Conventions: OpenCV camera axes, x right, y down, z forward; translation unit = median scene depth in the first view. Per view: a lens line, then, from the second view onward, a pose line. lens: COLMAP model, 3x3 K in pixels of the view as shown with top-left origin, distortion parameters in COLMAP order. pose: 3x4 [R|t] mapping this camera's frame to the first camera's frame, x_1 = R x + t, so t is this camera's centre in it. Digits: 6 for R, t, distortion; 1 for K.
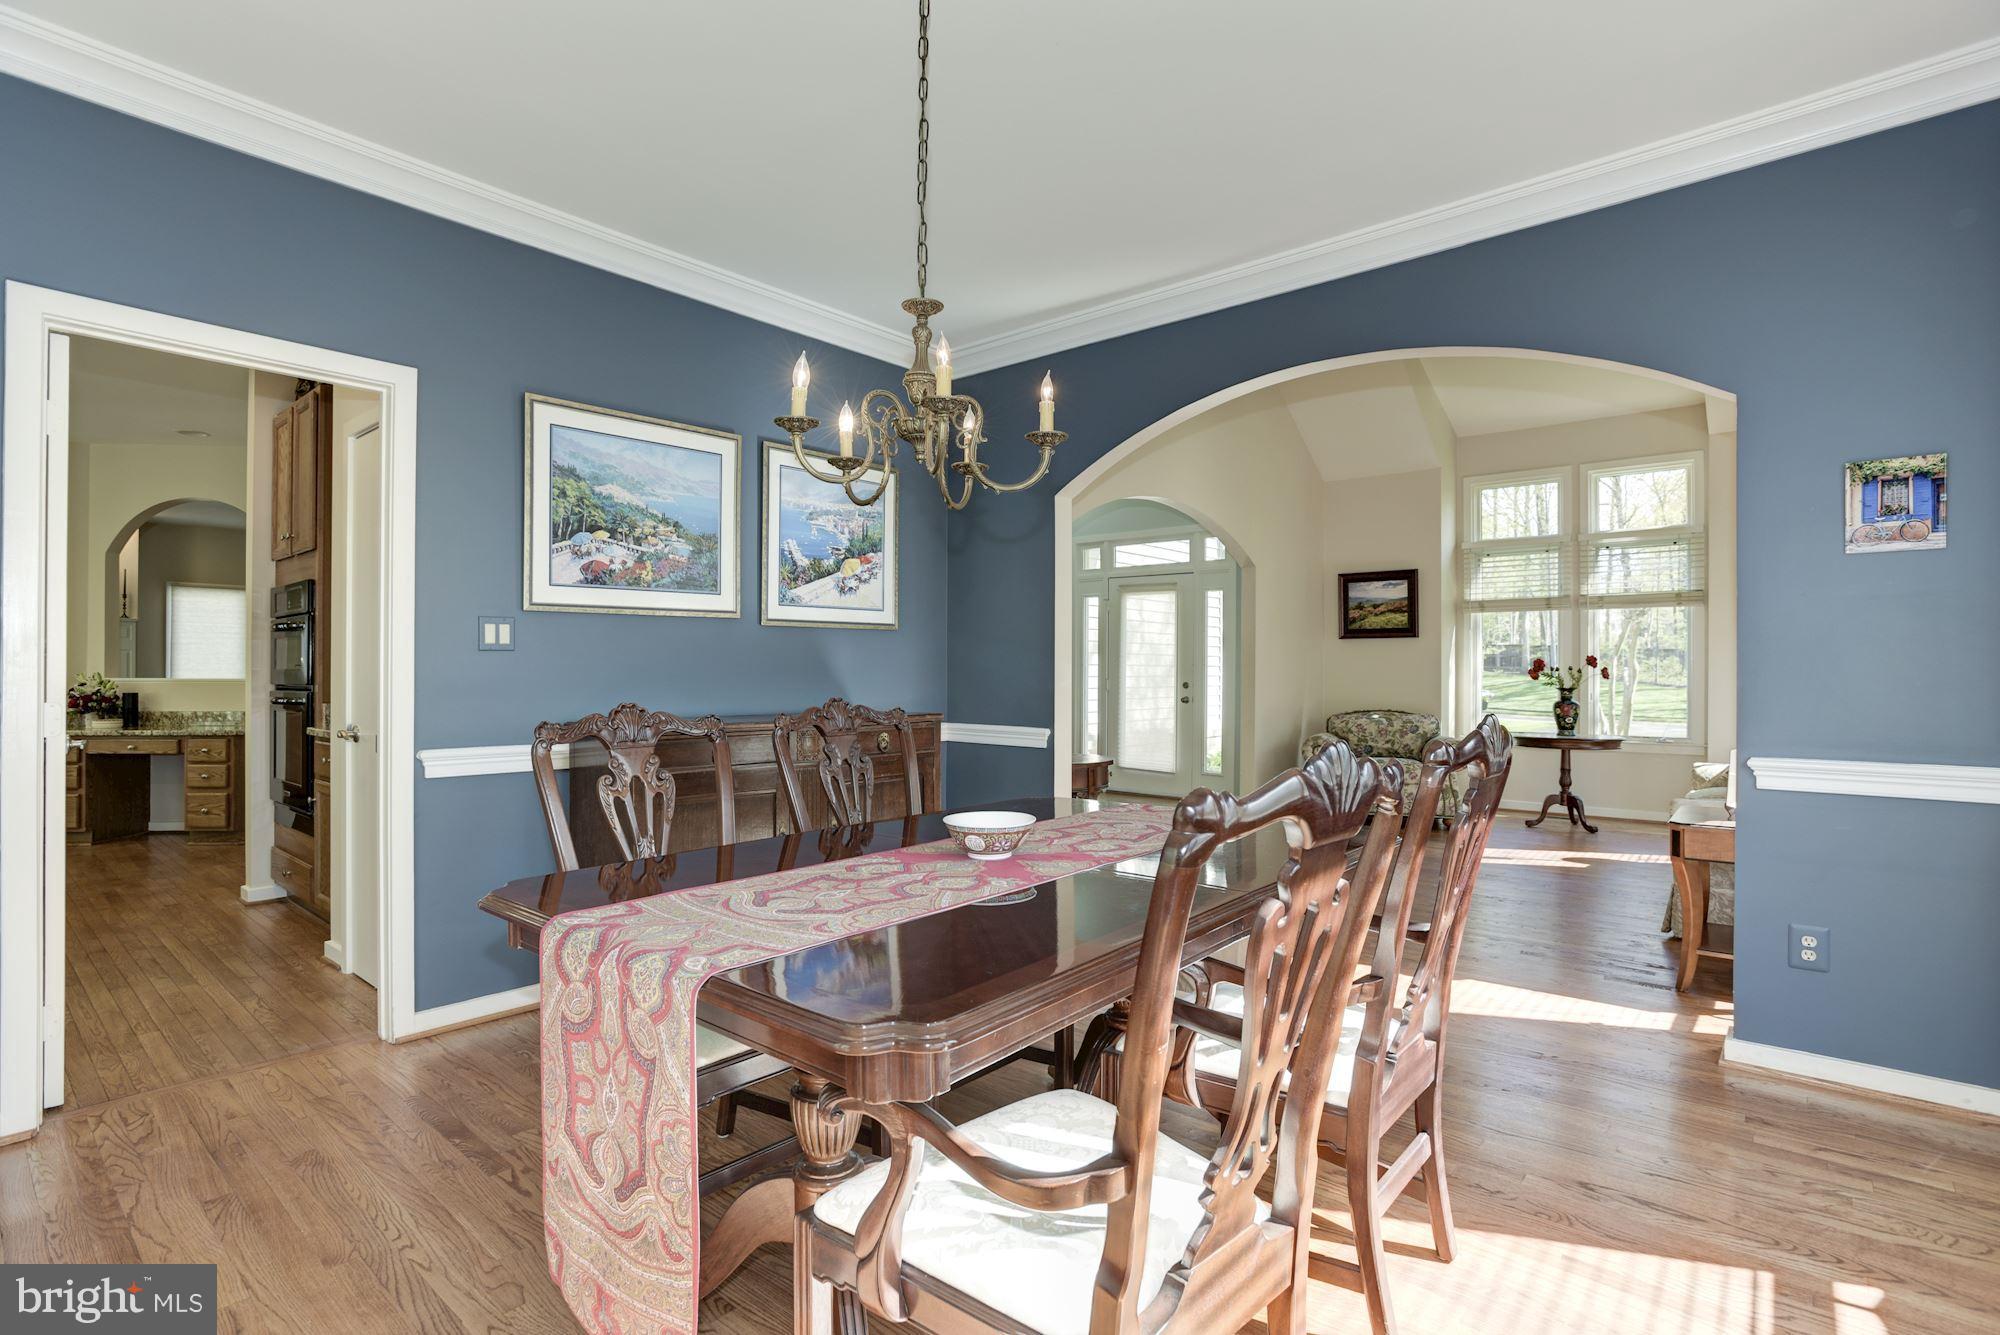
lens RADIAL K [[971.8, 0, 991.3], [0, 971.8, 669.4], [0, 0, 1]] dist [-0.033428, 0.000449]
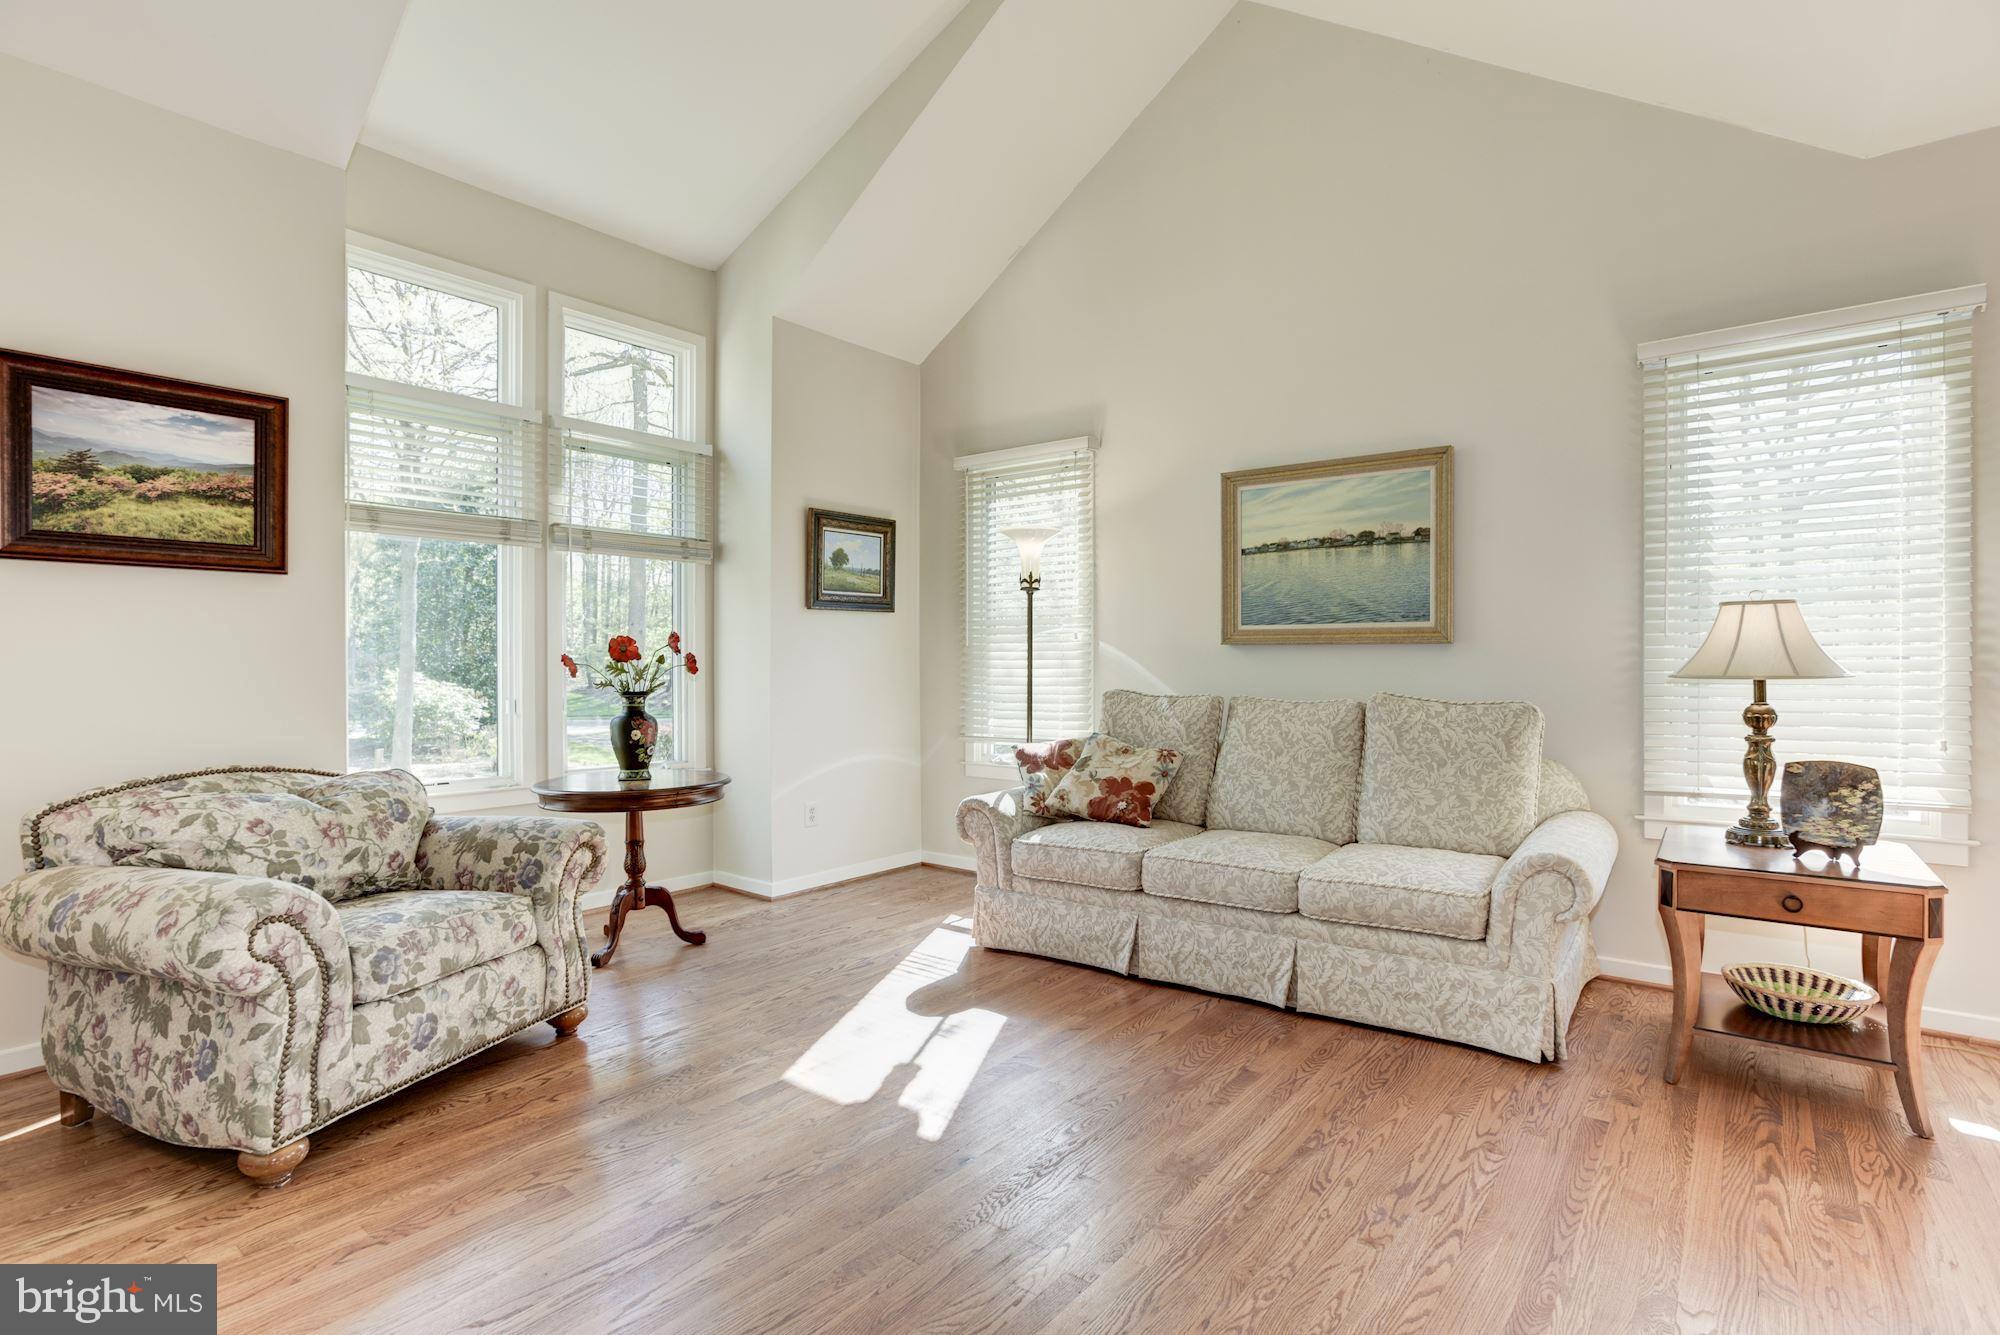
lens RADIAL K [[971.8, 0, 998.2], [0, 971.8, 668.3], [0, 0, 1]] dist [-0.033428, 0.000449]
pose [[-0.053763, -0.007050, 0.998529, 0.042901], [-0.004835, 0.999965, 0.006799, 0.001256], [-0.998542, -0.004462, -0.053795, 0.776166]]
